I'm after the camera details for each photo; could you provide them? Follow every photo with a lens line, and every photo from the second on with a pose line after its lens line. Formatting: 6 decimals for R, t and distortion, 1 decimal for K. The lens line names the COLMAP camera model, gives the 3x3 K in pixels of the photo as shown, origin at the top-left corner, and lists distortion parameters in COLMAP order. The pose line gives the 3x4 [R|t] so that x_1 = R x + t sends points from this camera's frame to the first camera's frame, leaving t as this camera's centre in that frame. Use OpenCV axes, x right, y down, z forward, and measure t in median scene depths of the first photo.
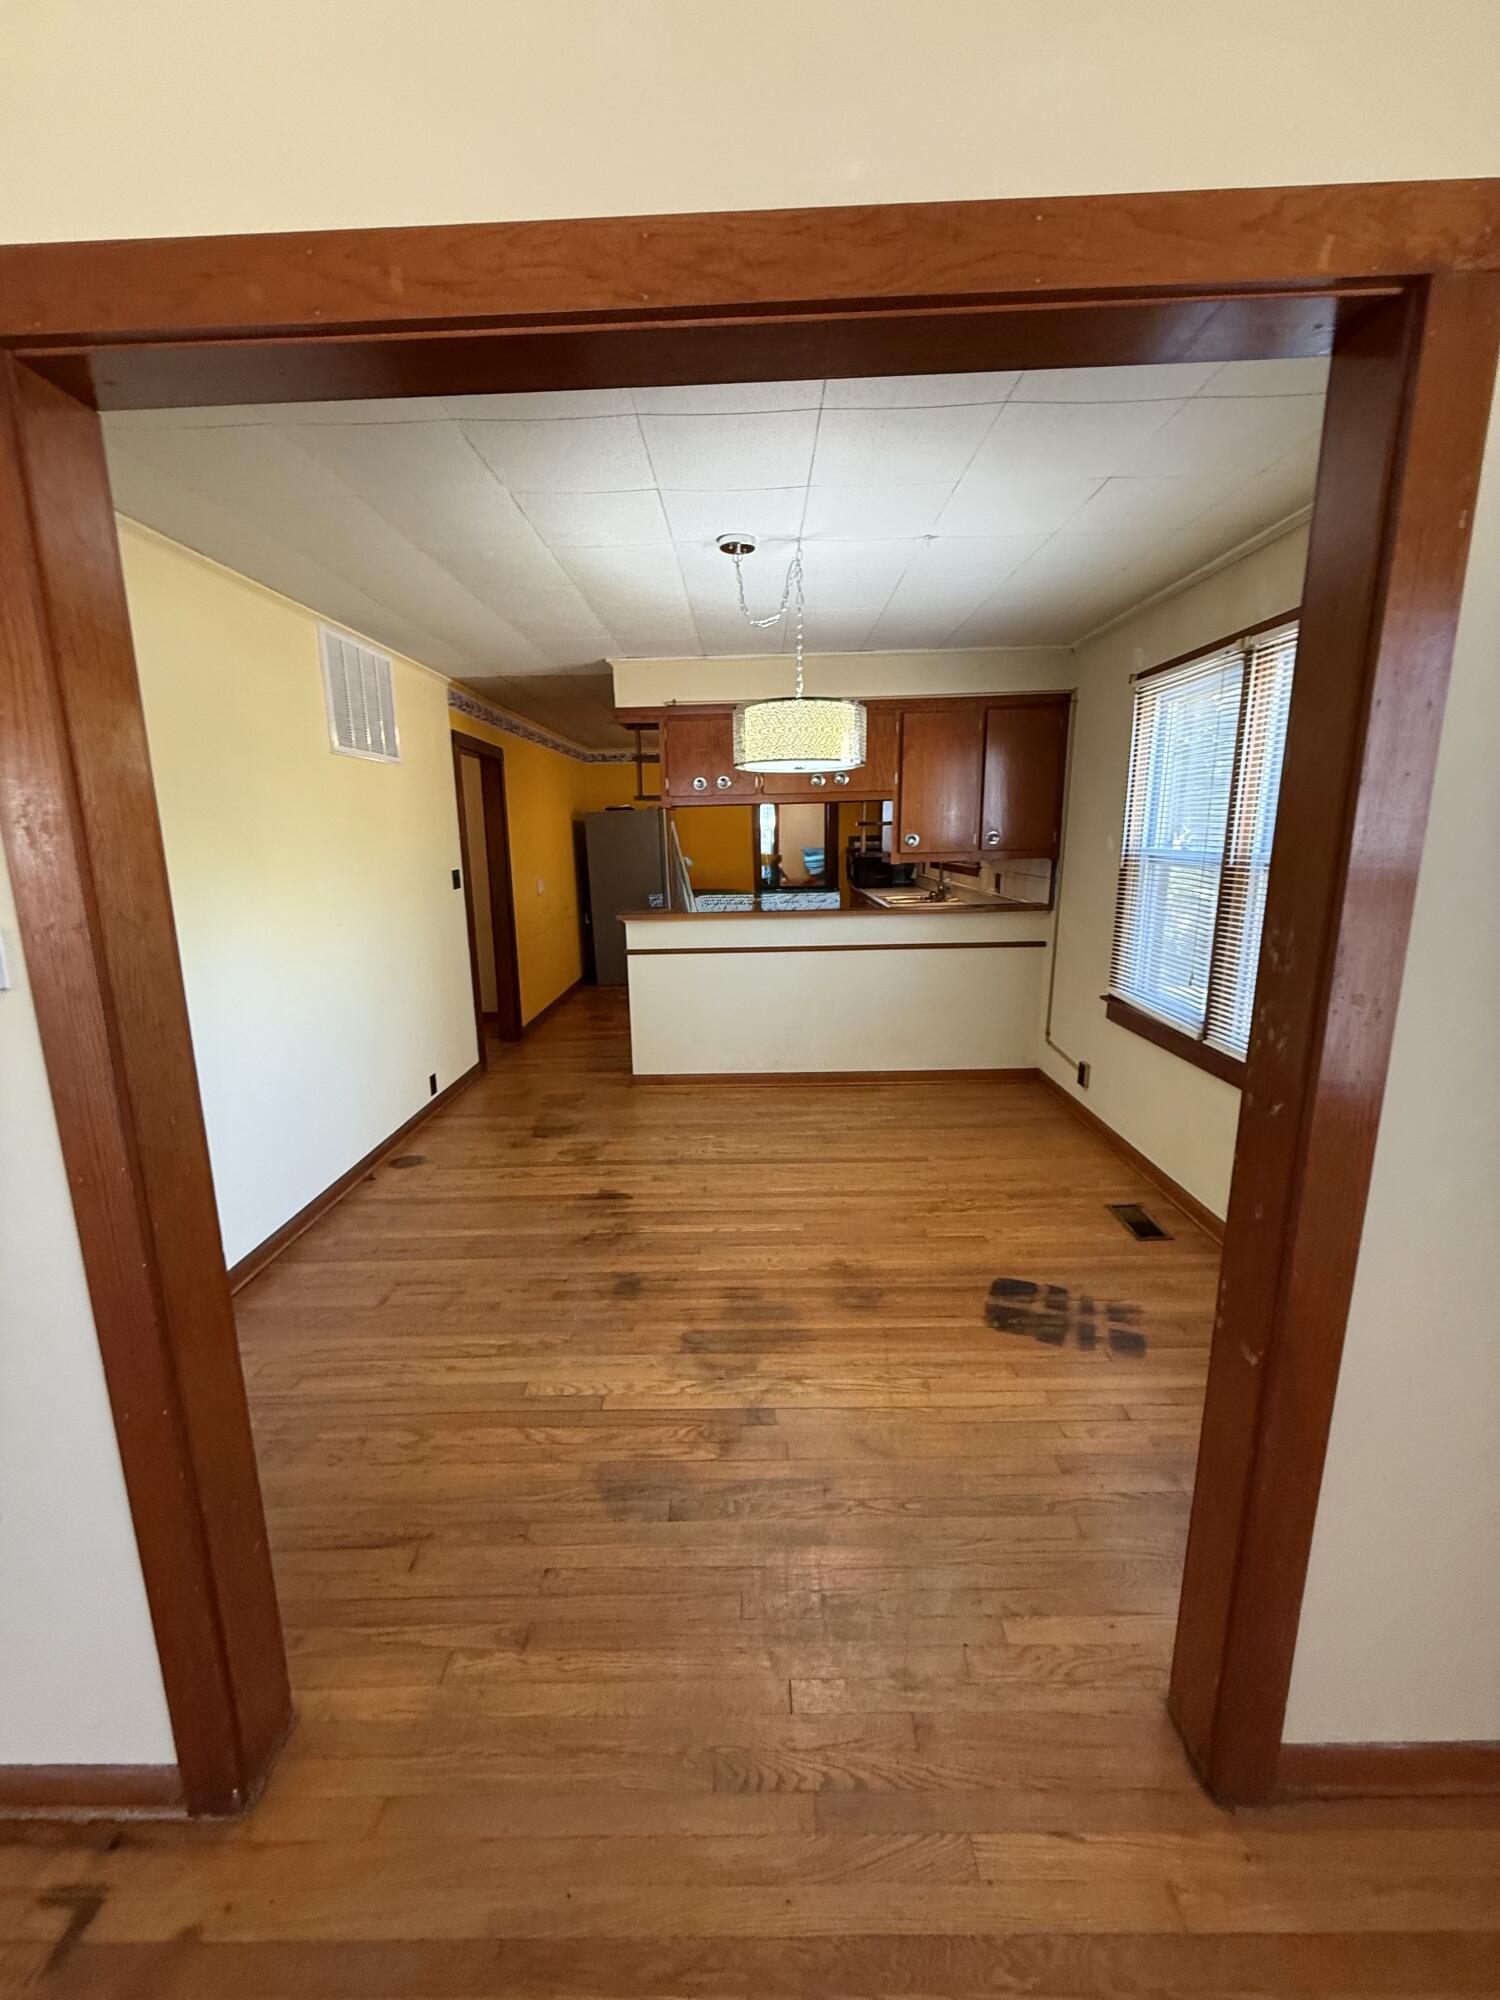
lens RADIAL K [[802.7, 0, 748.0], [0, 802.7, 1002.7], [0, 0, 1]] dist [-0.001611, -0.000065]
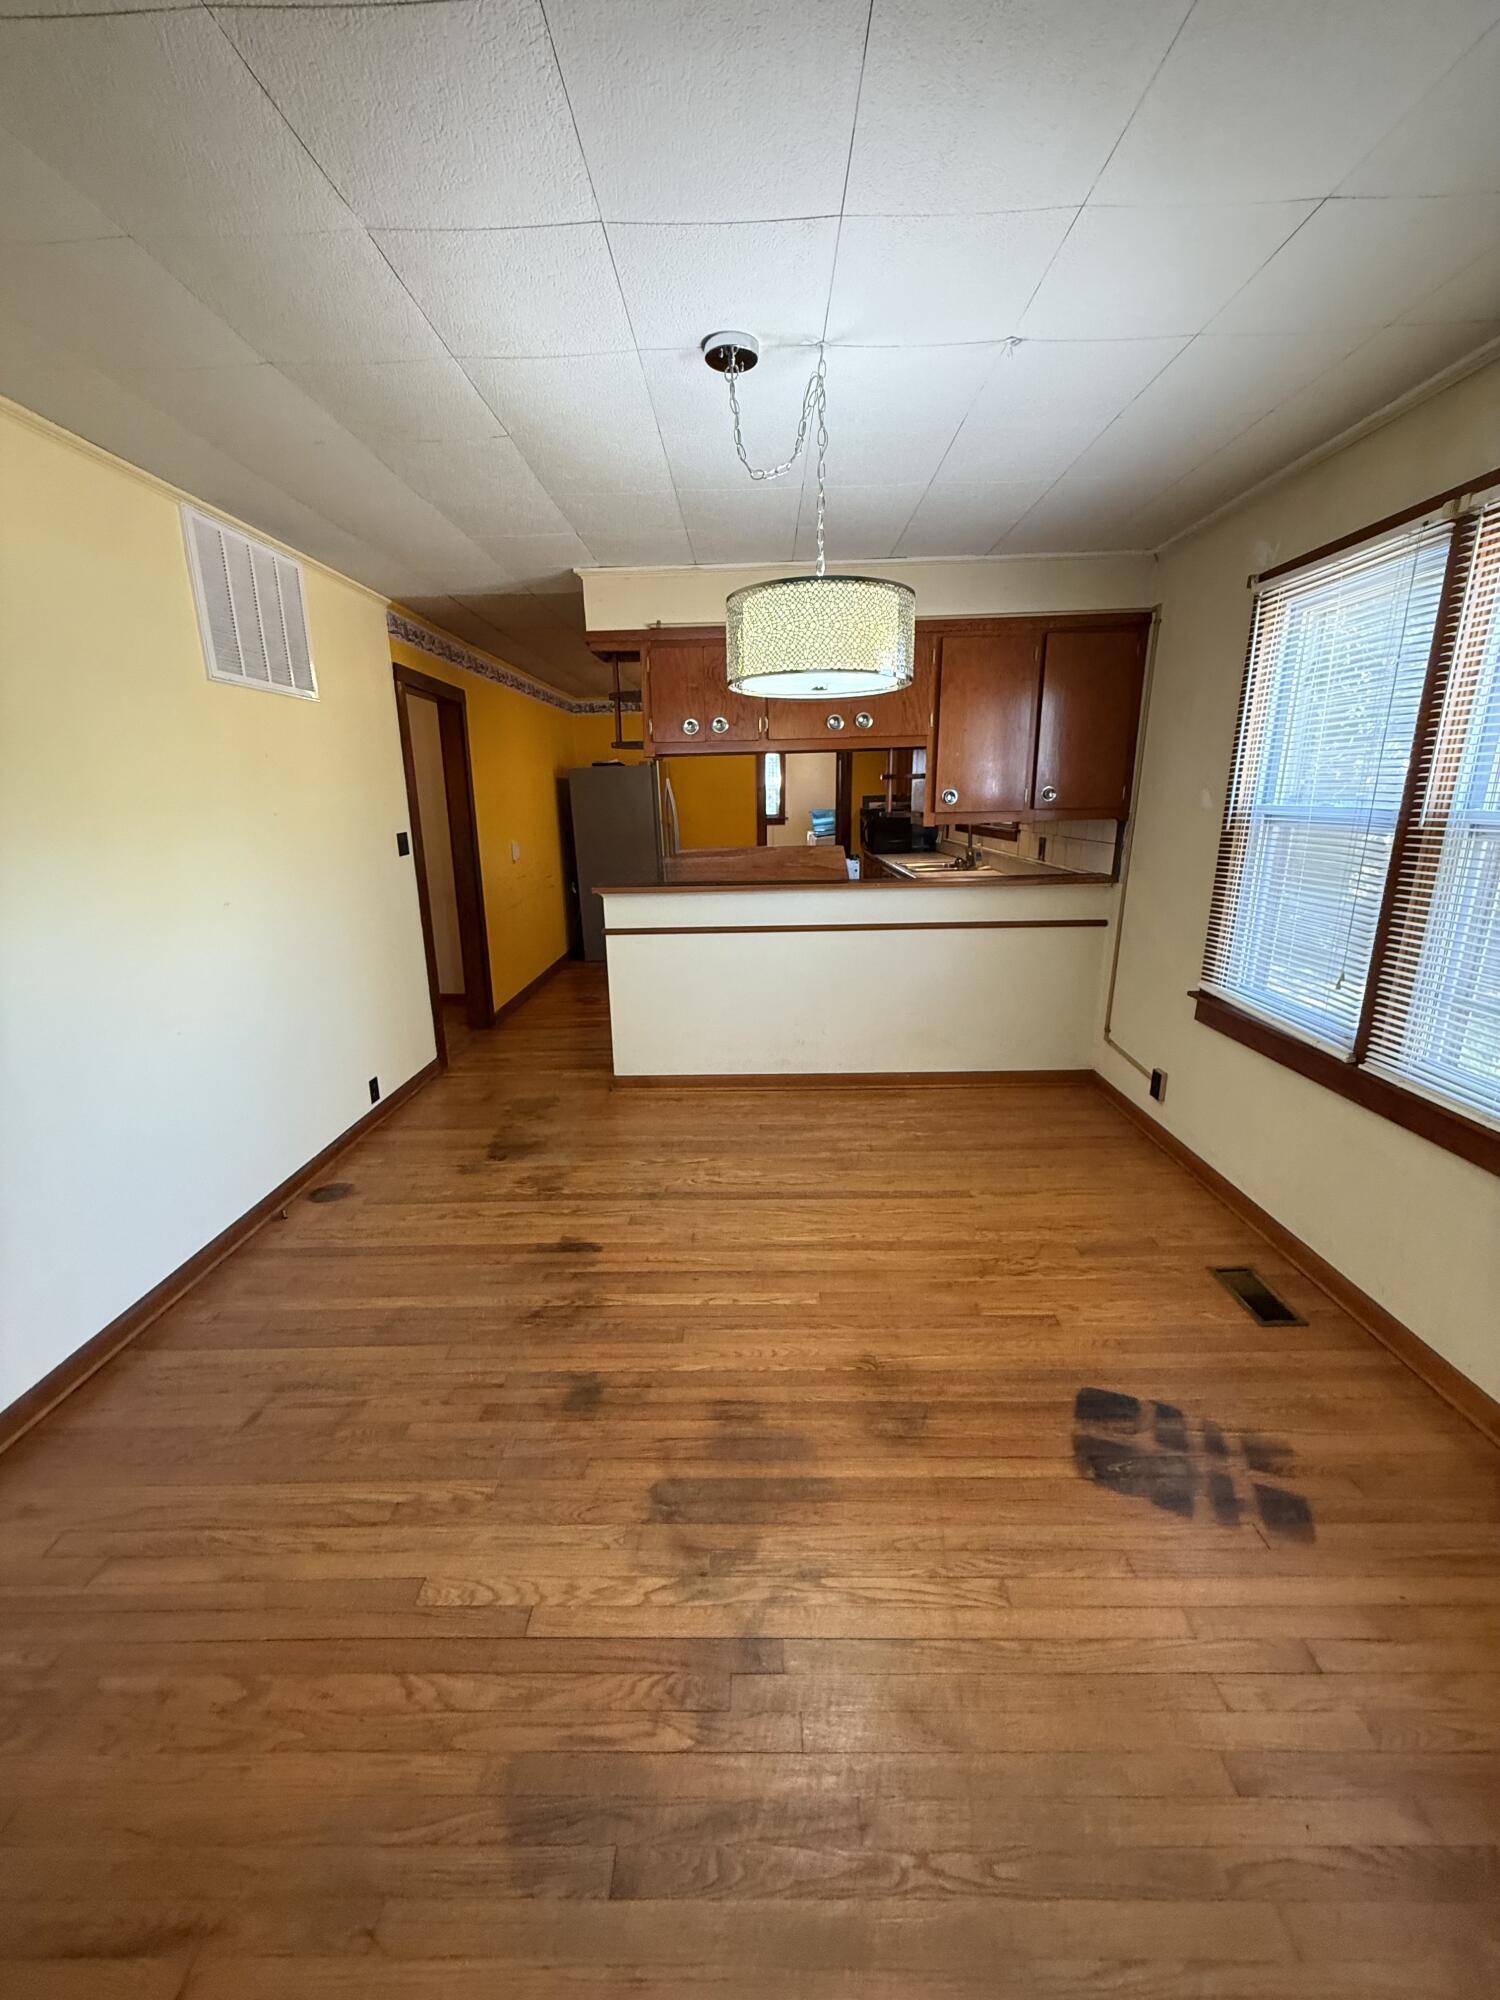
lens RADIAL K [[802.7, 0, 745.7], [0, 802.7, 998.8], [0, 0, 1]] dist [-0.001611, -0.000065]
pose [[0.999960, 0.002467, -0.008644, 0.004845], [-0.002129, 0.999240, 0.038912, -0.037922], [0.008733, -0.038892, 0.999205, 0.233660]]
